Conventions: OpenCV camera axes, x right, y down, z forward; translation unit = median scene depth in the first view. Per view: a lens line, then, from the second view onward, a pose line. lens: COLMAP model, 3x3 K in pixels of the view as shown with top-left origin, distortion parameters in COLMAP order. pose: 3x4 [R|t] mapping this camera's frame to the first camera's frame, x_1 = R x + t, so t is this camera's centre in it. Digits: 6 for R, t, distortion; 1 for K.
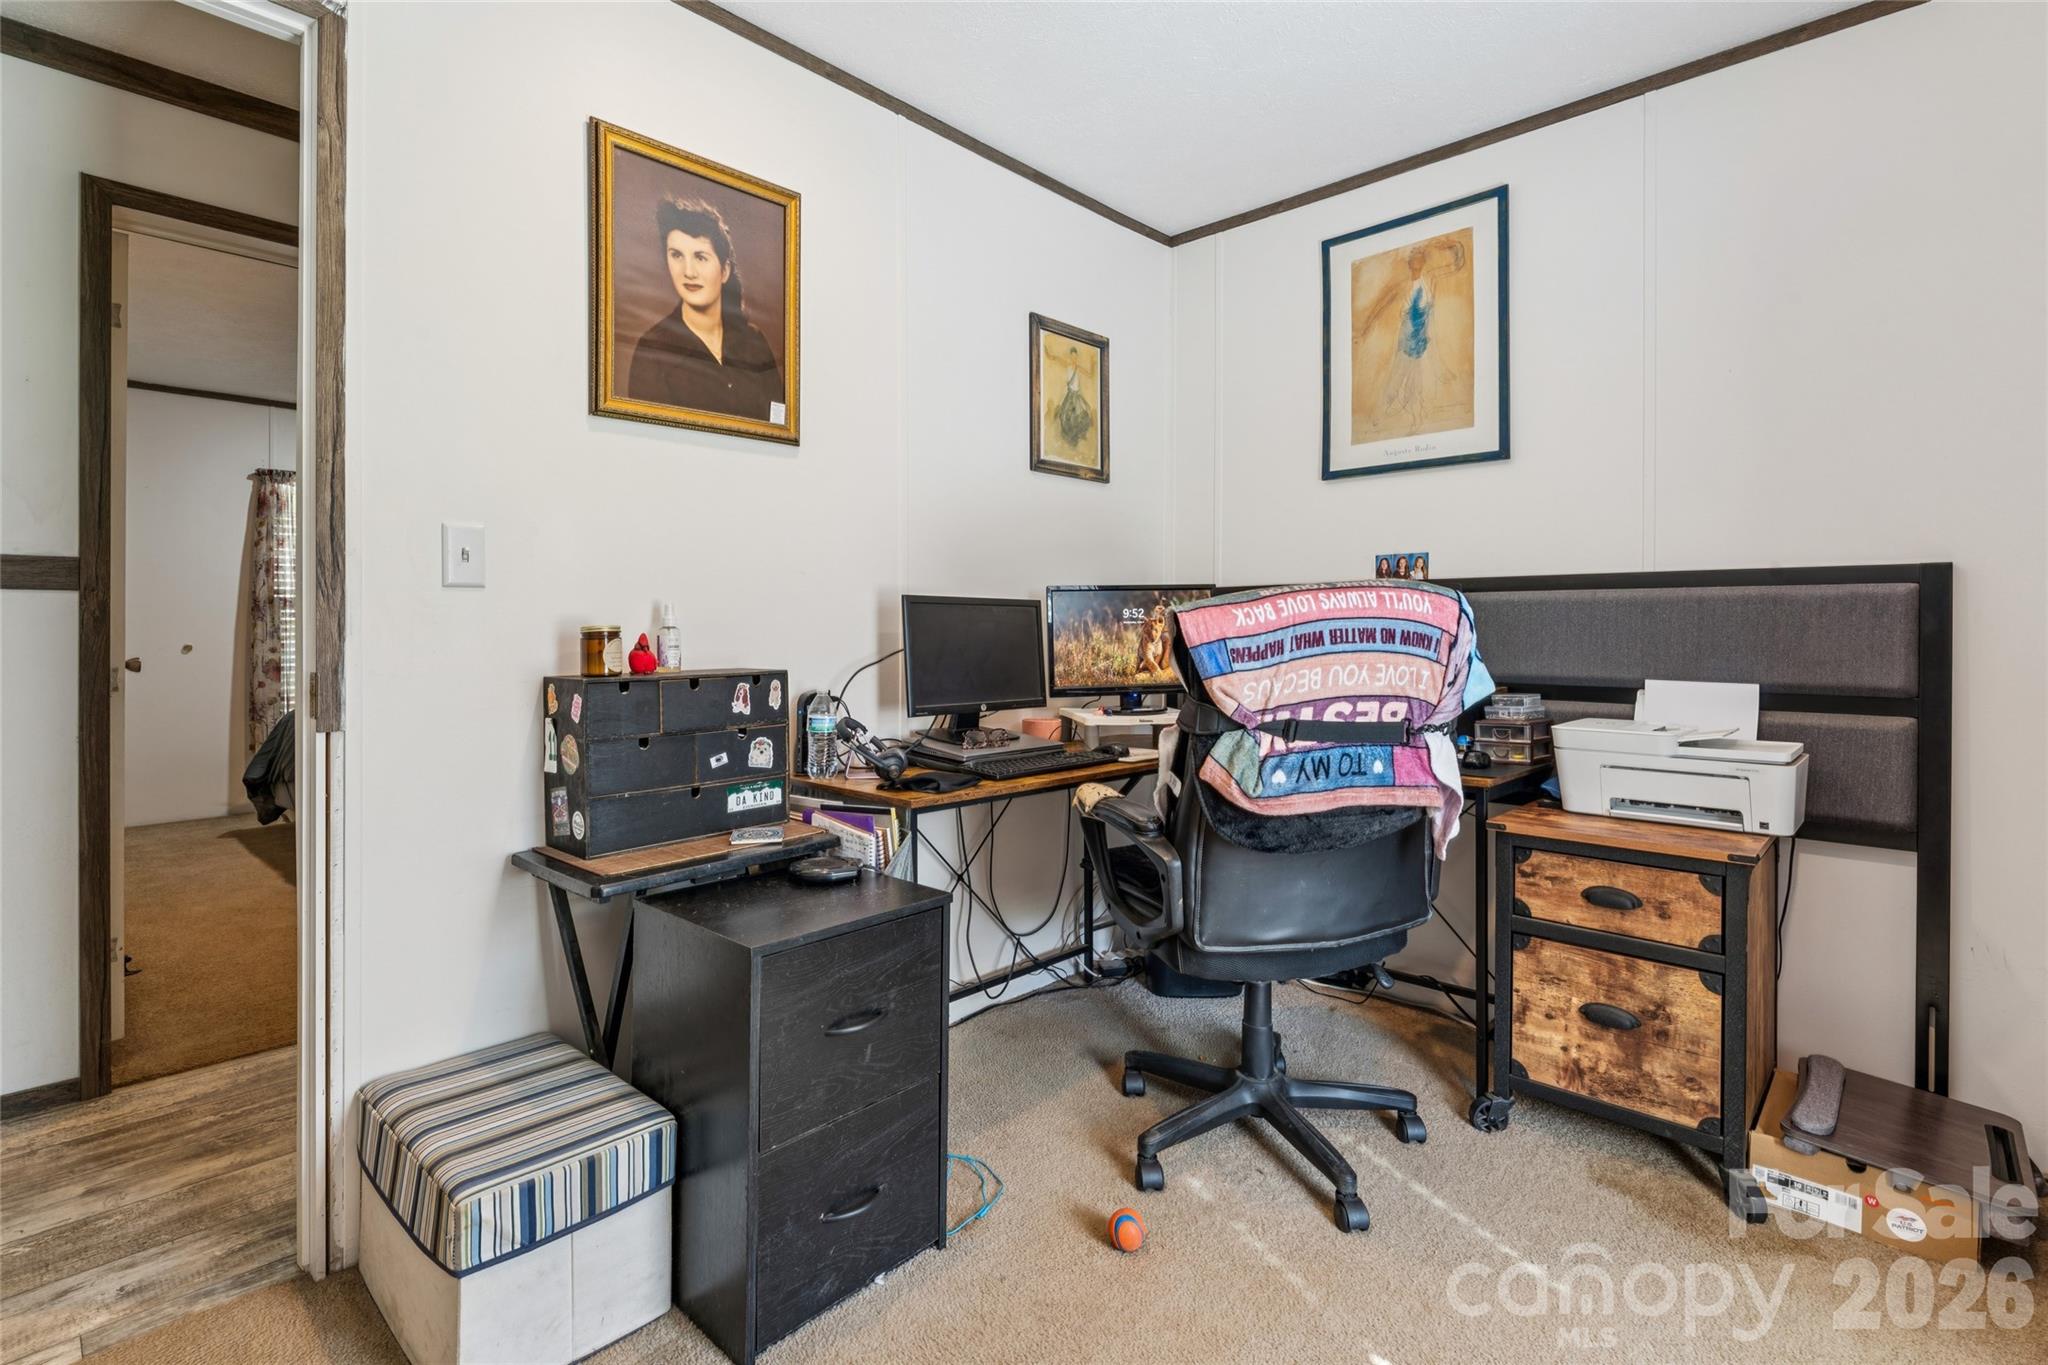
lens RADIAL K [[970.0, 0, 1028.2], [0, 970.0, 651.1], [0, 0, 1]] dist [0.002637, 0.000617]
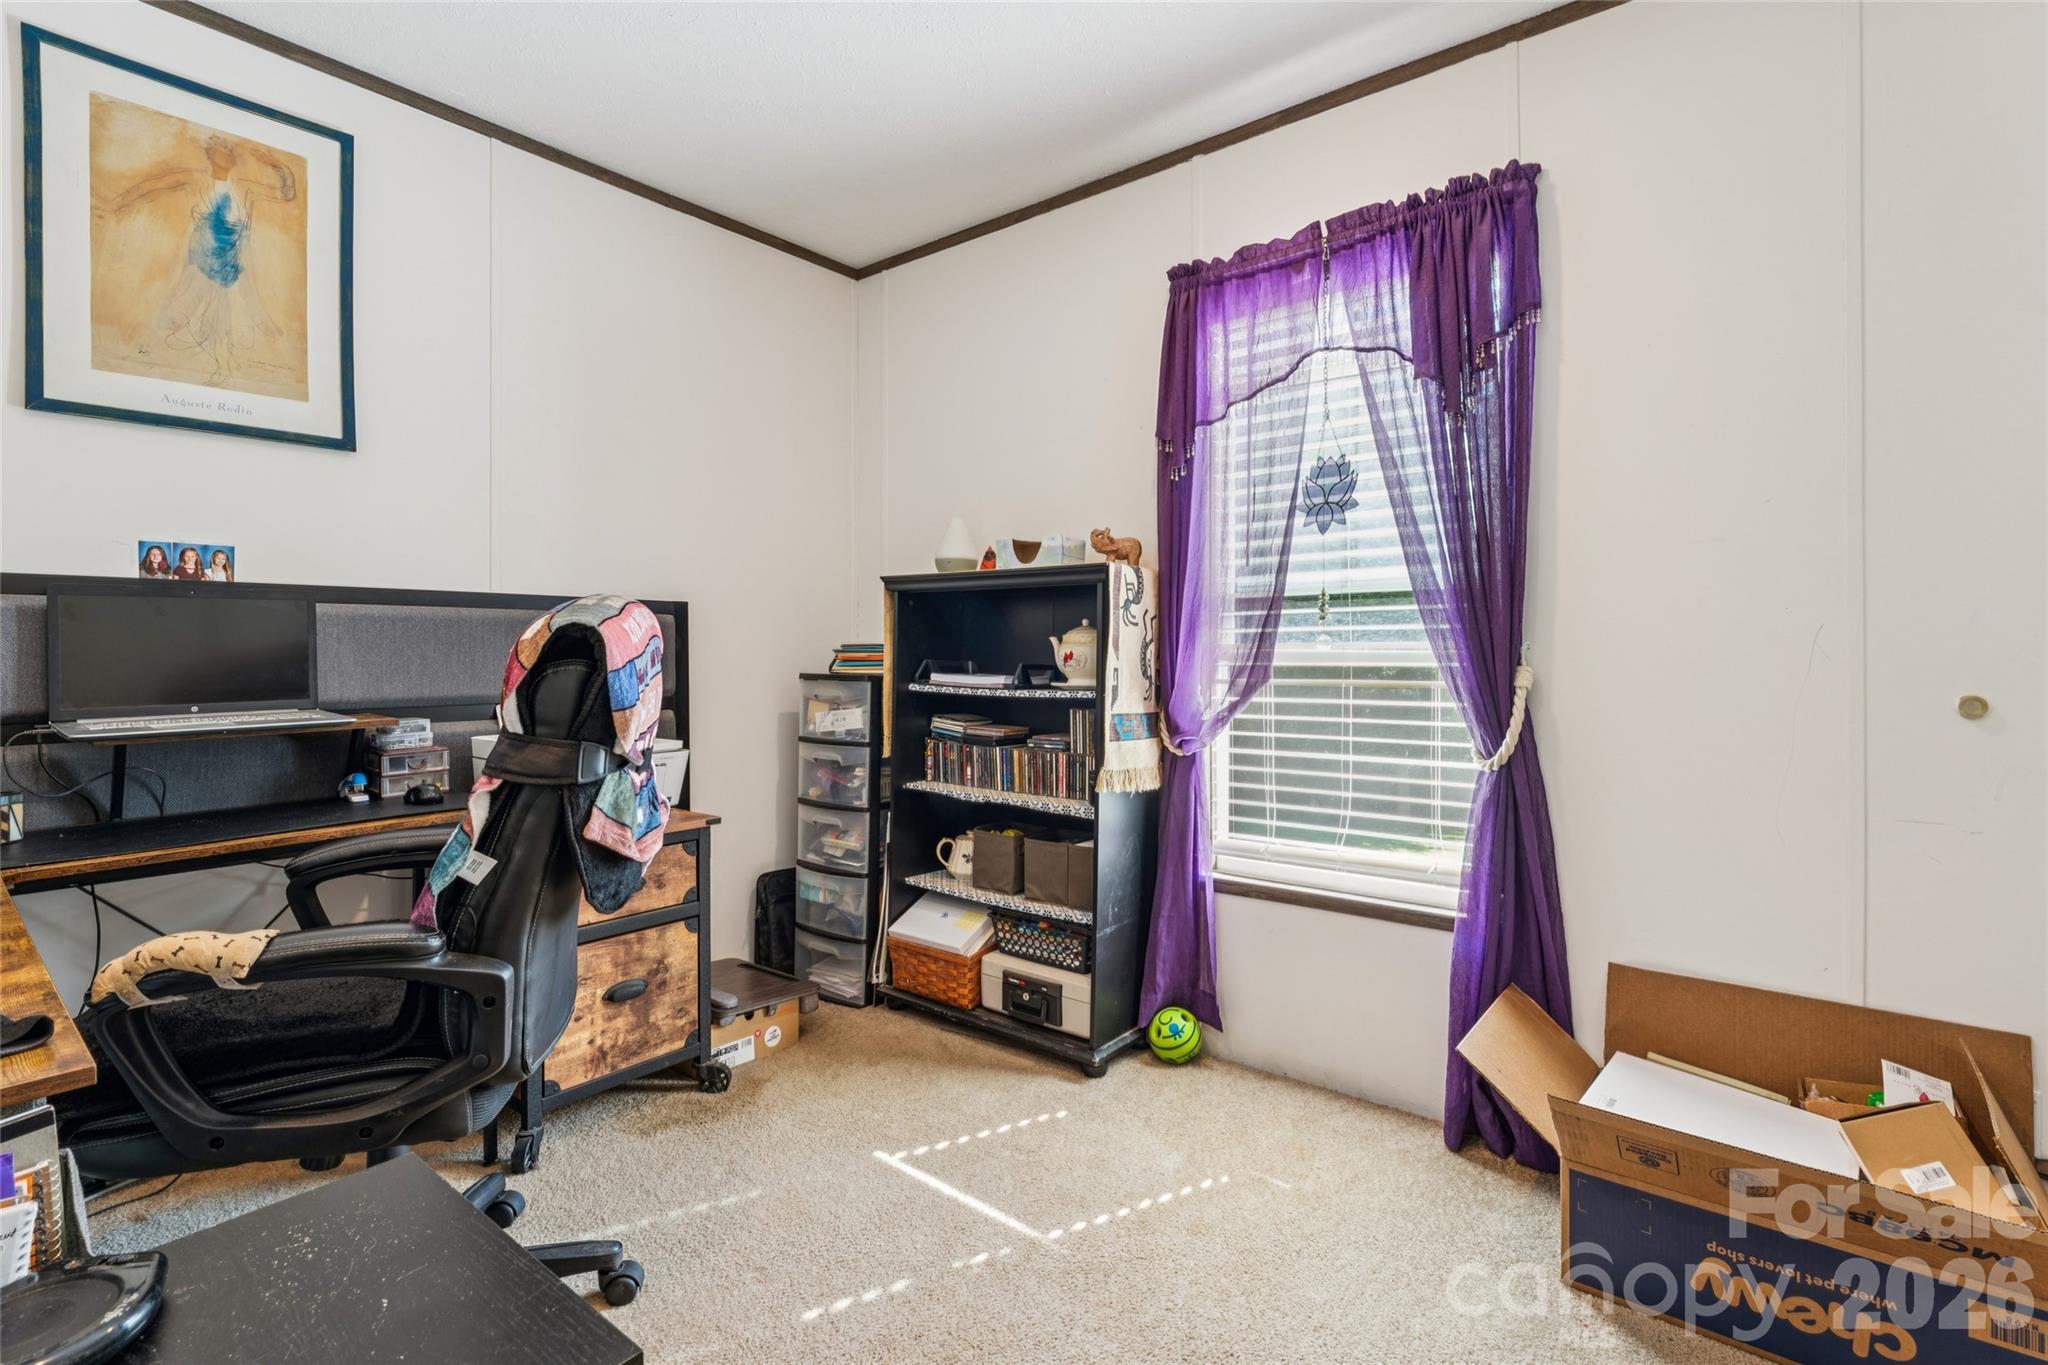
lens RADIAL K [[939.9, 0, 1028.9], [0, 939.9, 667.5], [0, 0, 1]] dist [0.000121, 0.000197]
pose [[-0.072661, -0.020544, 0.997145, -0.399616], [0.023725, 0.999469, 0.022321, -0.009314], [-0.997074, 0.025279, -0.072135, 0.468391]]
